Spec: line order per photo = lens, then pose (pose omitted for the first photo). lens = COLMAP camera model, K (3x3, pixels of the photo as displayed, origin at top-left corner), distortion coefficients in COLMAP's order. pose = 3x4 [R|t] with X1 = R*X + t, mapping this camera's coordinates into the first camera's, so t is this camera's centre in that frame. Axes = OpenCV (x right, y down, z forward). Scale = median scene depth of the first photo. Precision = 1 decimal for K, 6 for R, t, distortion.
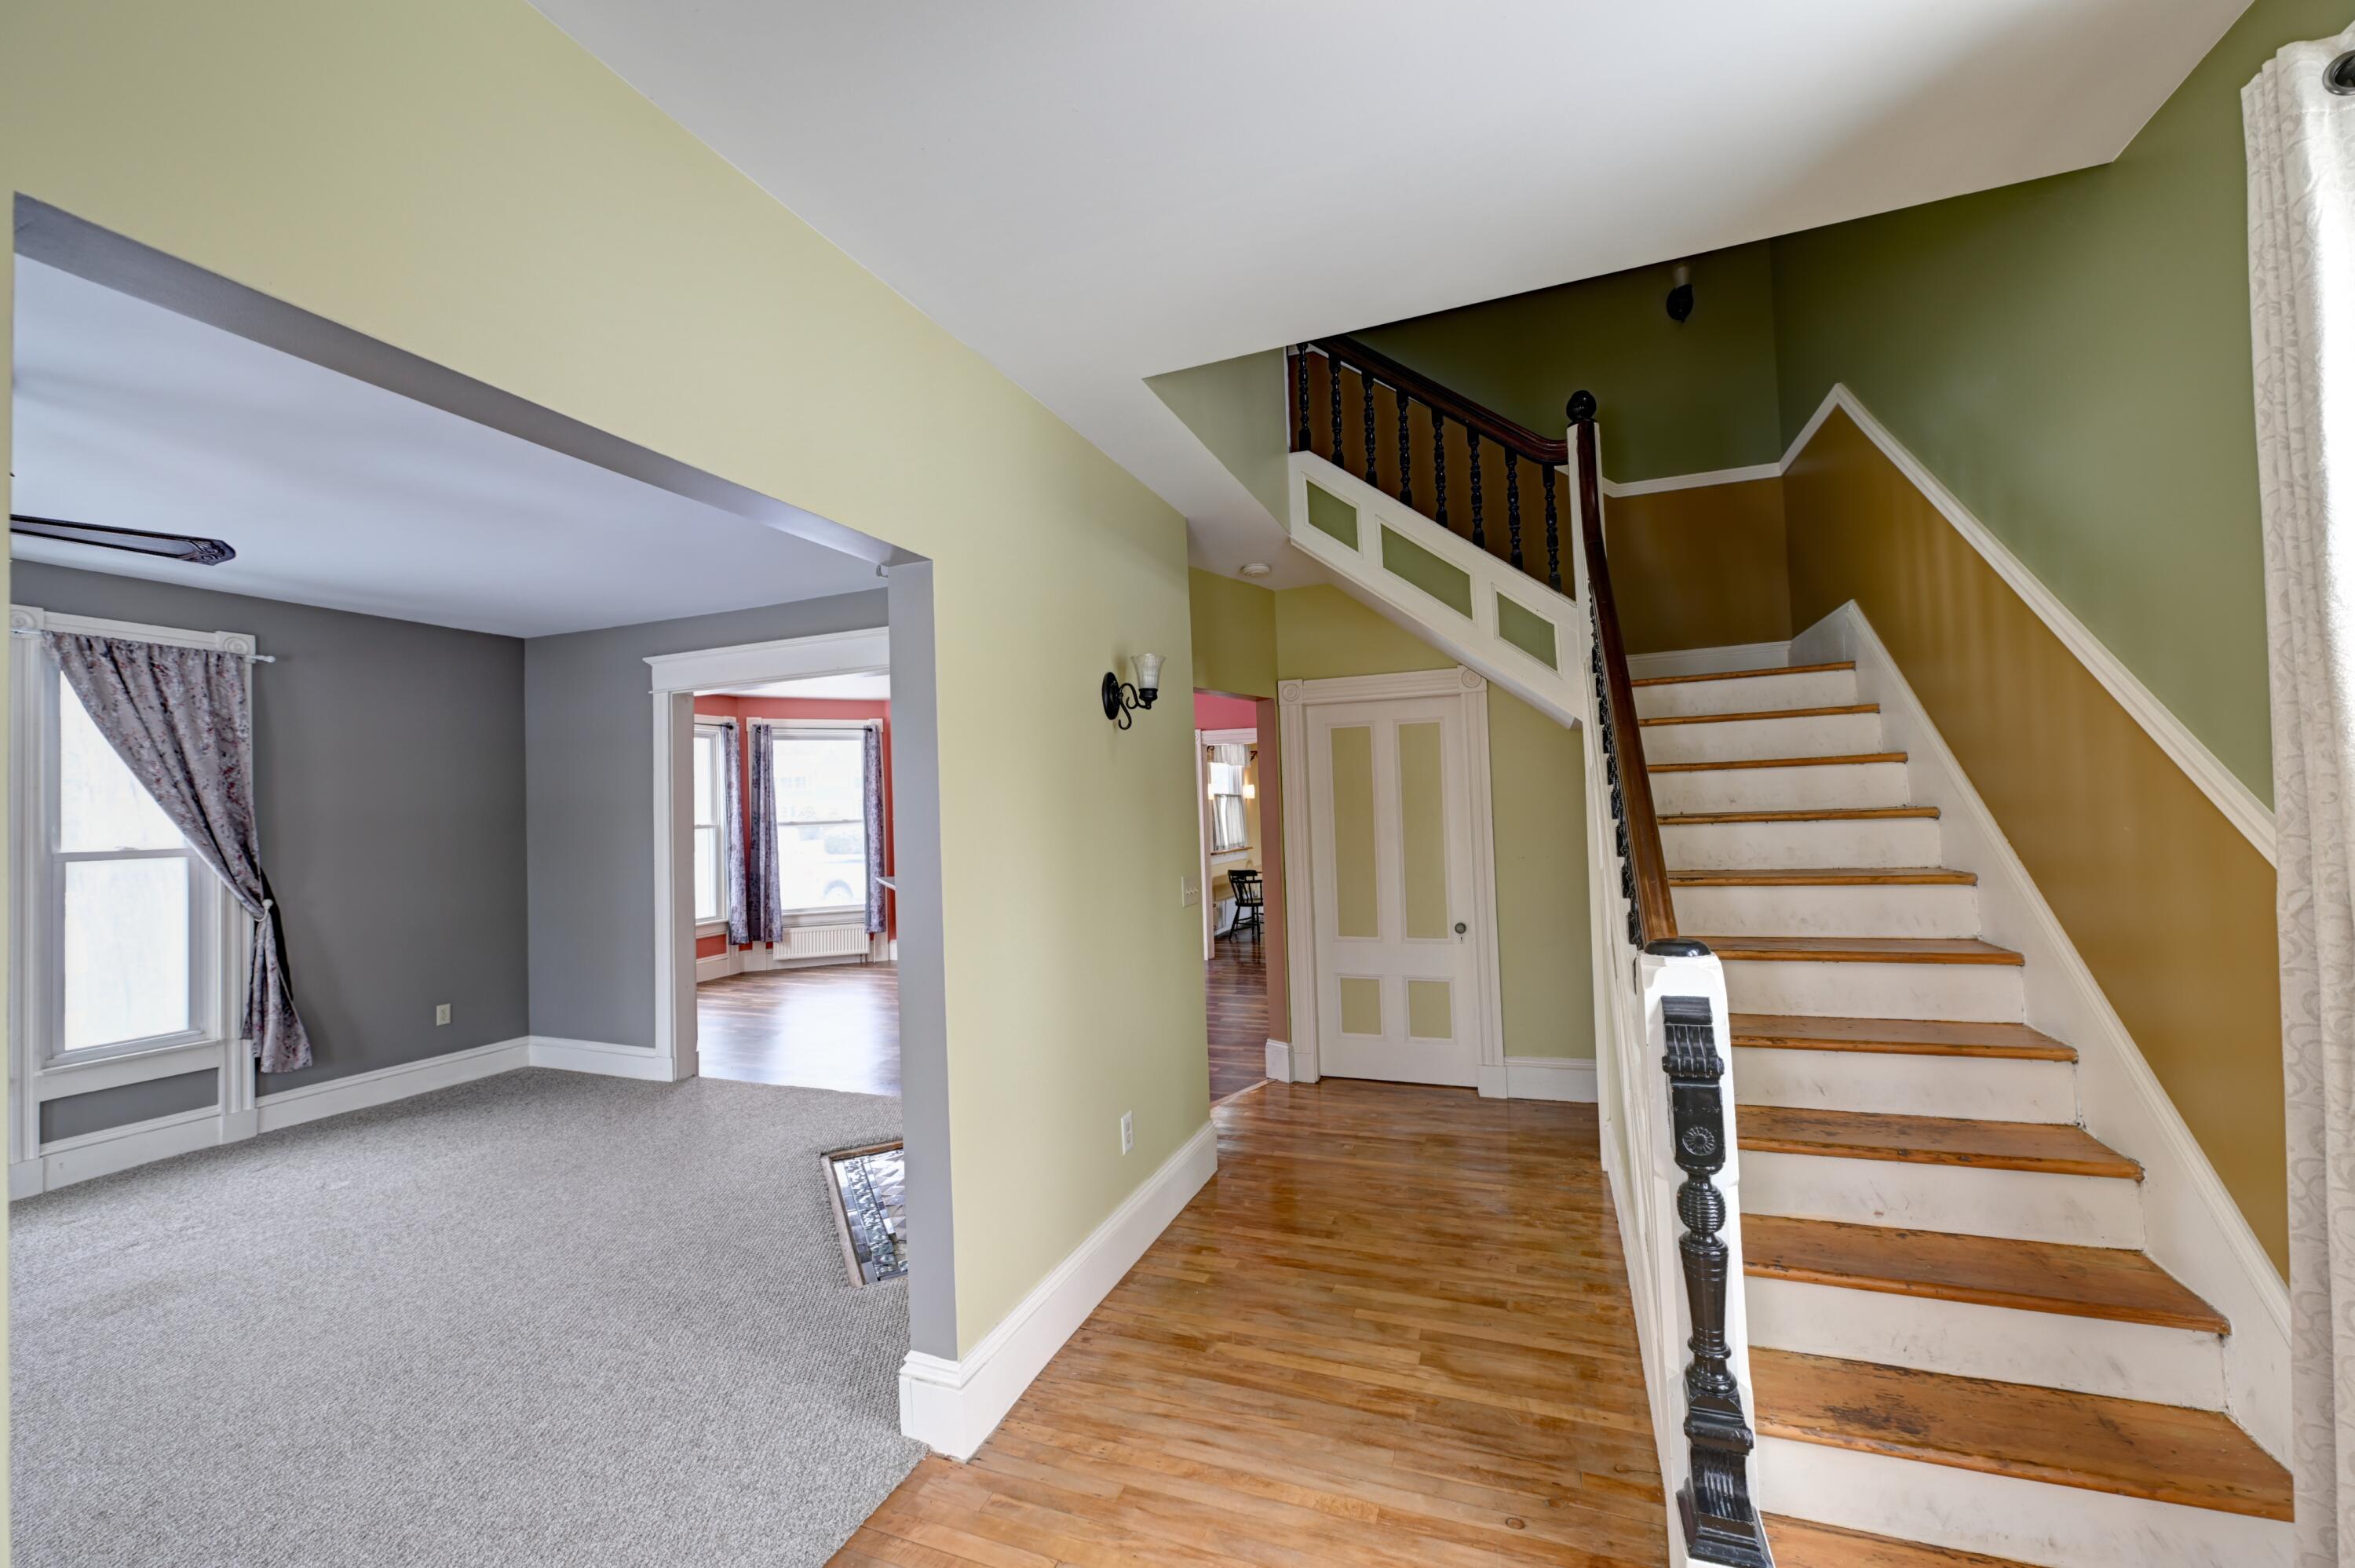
lens RADIAL K [[926.3, 0, 1172.8], [0, 926.3, 784.5], [0, 0, 1]] dist [-0.000226, 0.000357]
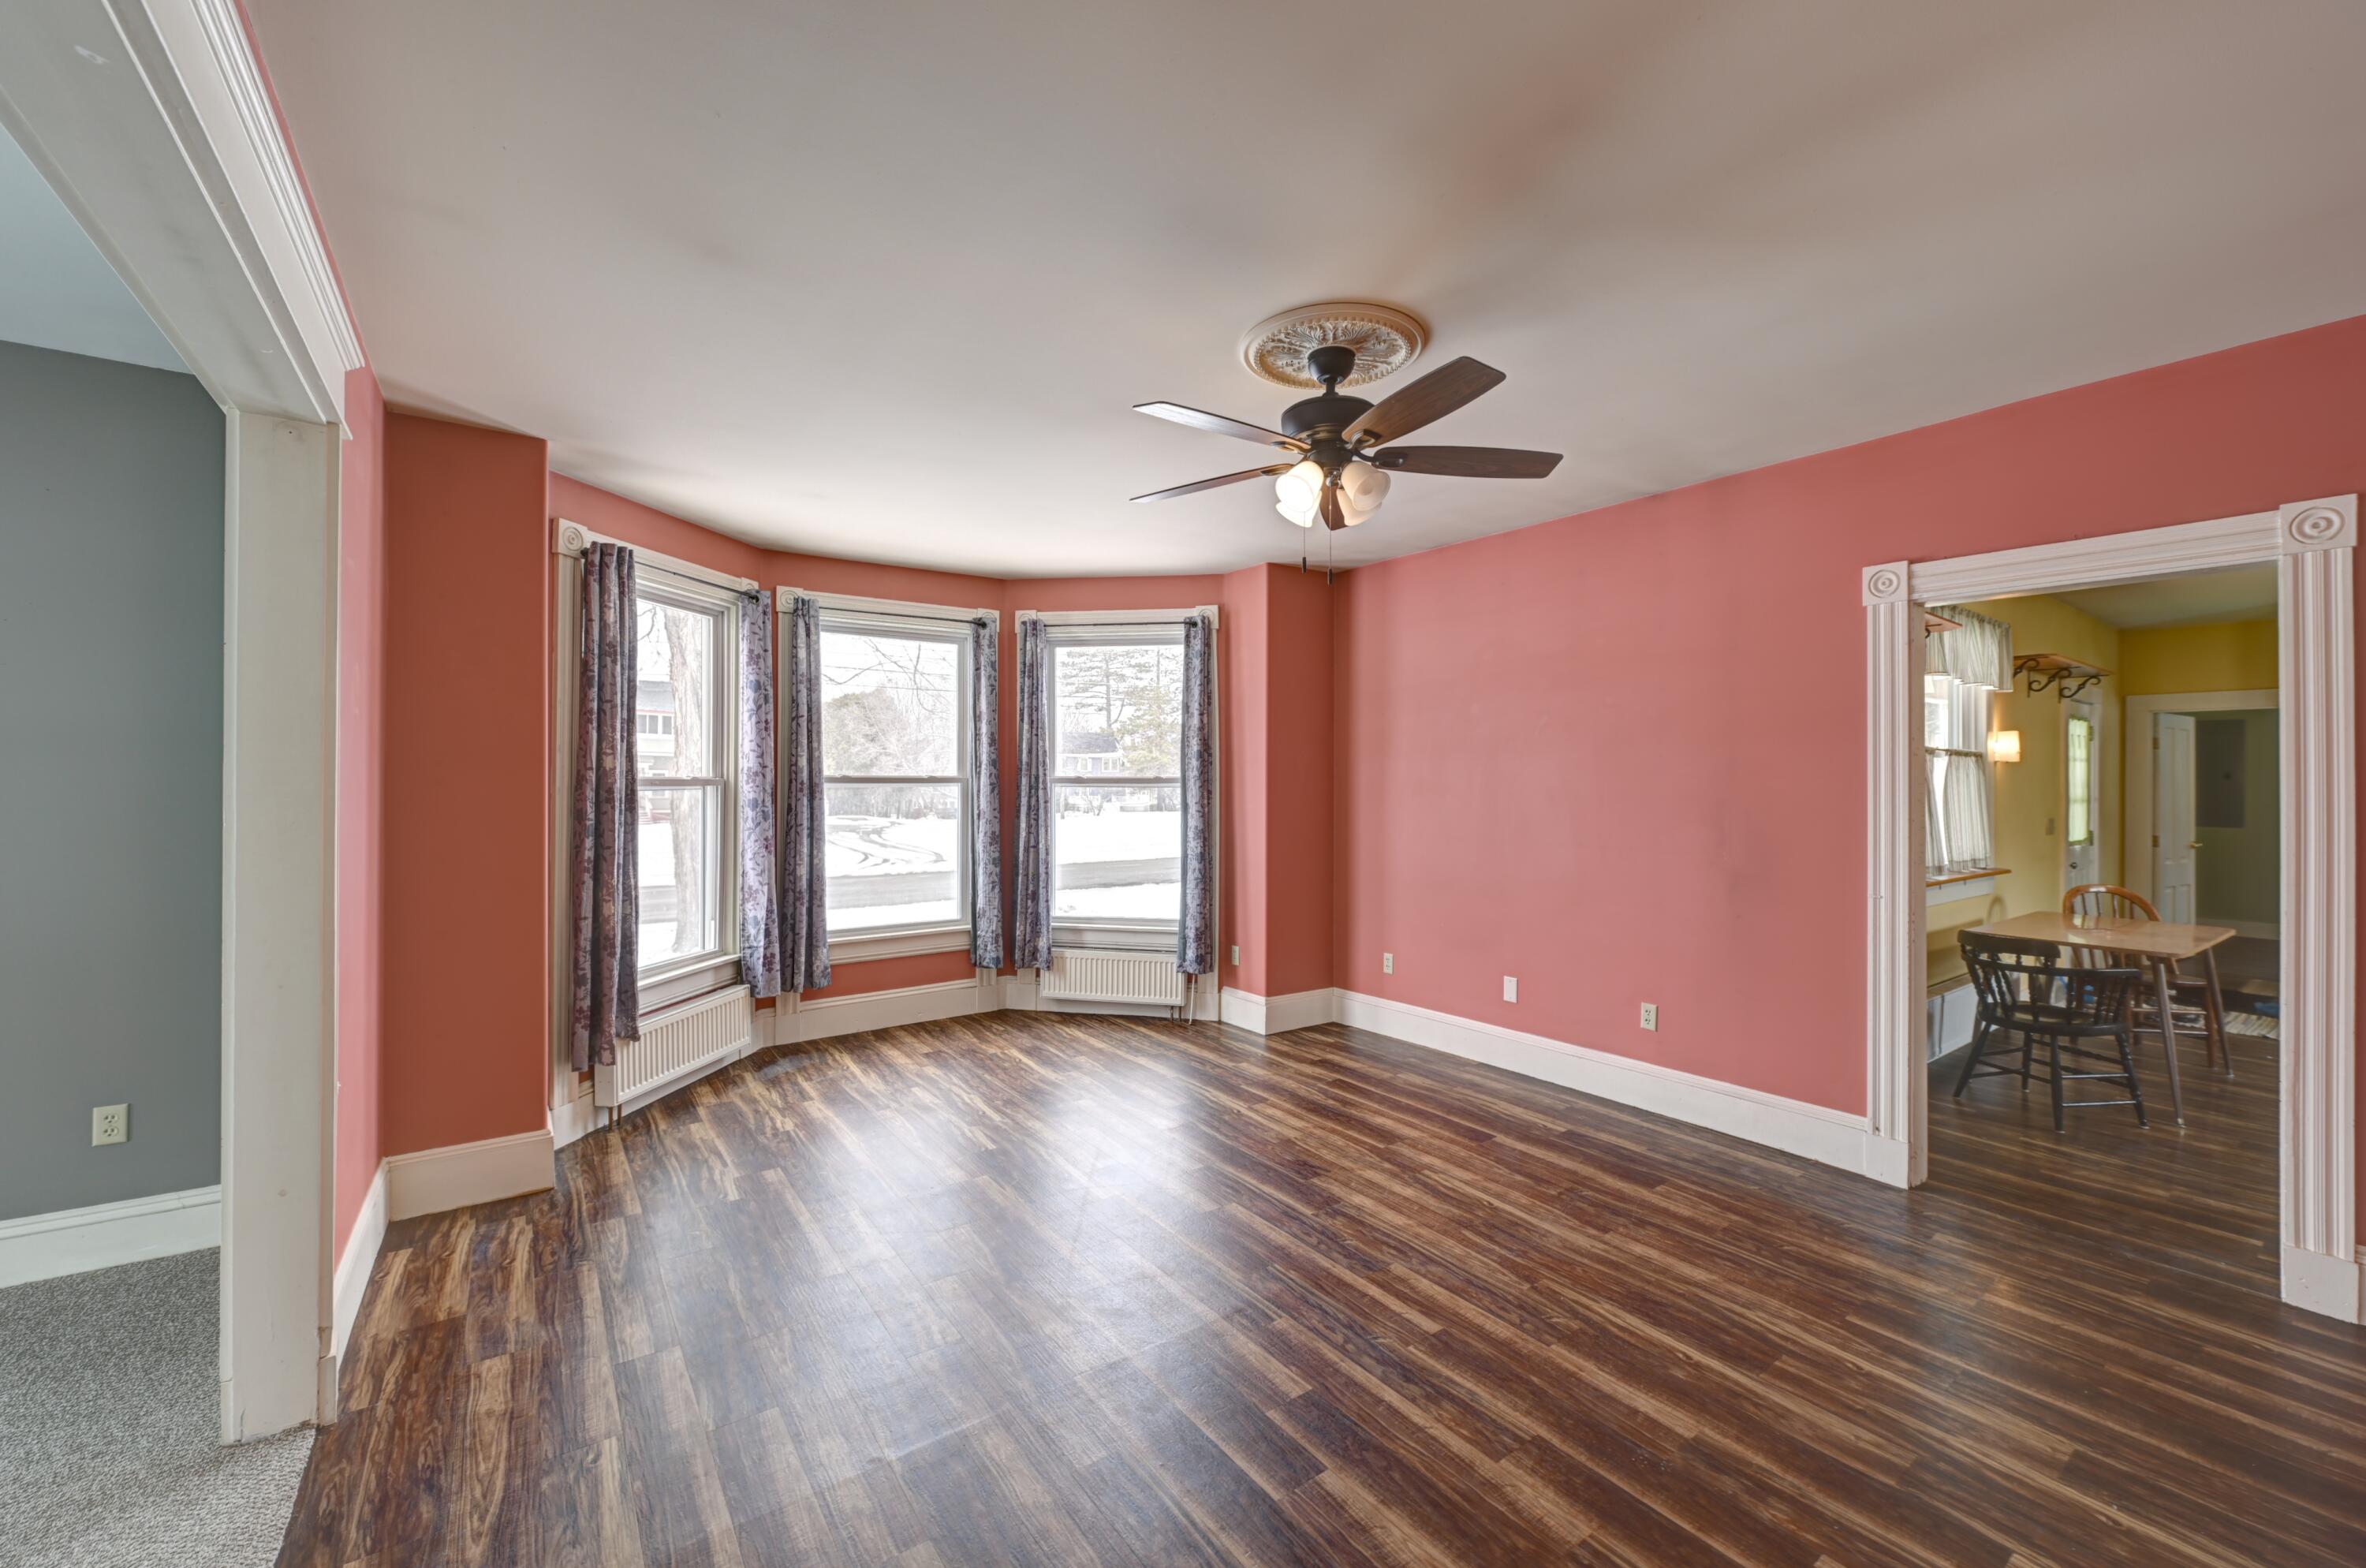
lens RADIAL K [[951.3, 0, 1206.6], [0, 951.3, 776.0], [0, 0, 1]] dist [0.004682, -0.000414]
pose [[0.840073, 0.029809, -0.541654, 0.011359], [-0.013406, 0.999325, 0.034205, 0.034232], [0.542308, -0.021474, 0.839905, 1.076122]]
